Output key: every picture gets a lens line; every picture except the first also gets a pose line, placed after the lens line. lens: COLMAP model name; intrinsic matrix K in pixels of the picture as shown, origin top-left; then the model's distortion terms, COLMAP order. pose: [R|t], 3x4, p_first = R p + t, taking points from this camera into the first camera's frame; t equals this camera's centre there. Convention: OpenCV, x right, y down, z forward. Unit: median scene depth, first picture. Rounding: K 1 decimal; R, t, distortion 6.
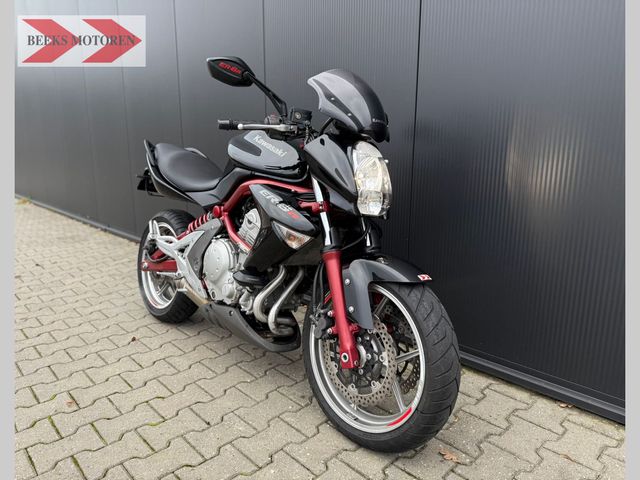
lens RADIAL K [[441.0, 0, 320.0], [0, 441.0, 240.0], [0, 0, 1]] dist [0.006573, -0.006534]
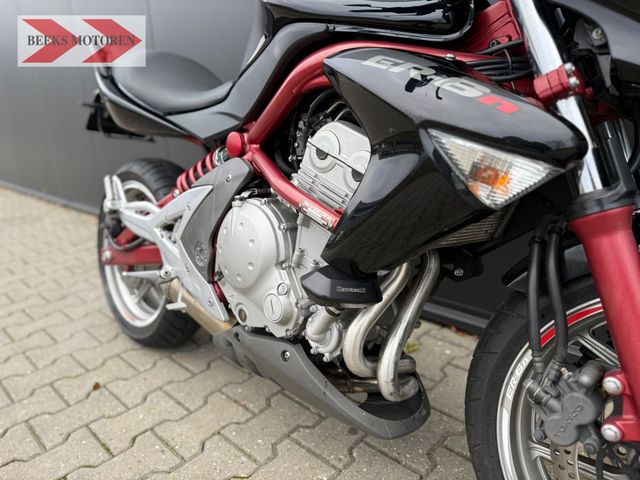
lens RADIAL K [[441.0, 0, 320.0], [0, 441.0, 240.0], [0, 0, 1]] dist [0.006573, -0.006534]
pose [[0.997937, -0.056948, 0.029632, -0.157532], [0.054600, 0.995705, 0.074768, 0.009471], [-0.033762, -0.072996, 0.996761, 0.492826]]
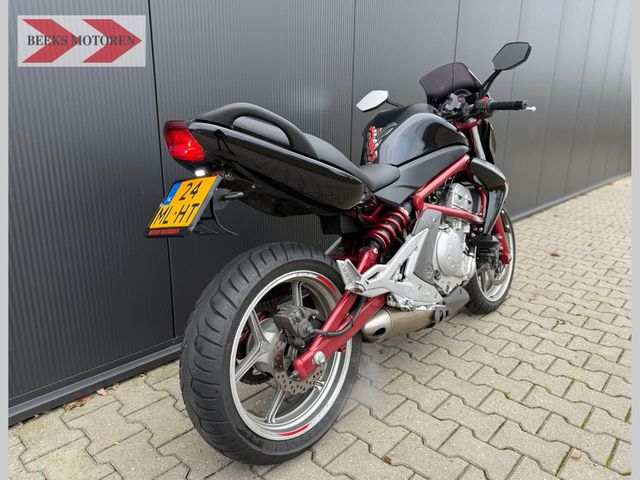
lens RADIAL K [[441.0, 0, 320.0], [0, 441.0, 240.0], [0, 0, 1]] dist [0.006573, -0.006534]
pose [[-0.056790, -0.258176, 0.964427, -1.030755], [0.183262, 0.946878, 0.264269, -0.249003], [-0.981422, 0.191751, -0.006459, 1.181816]]
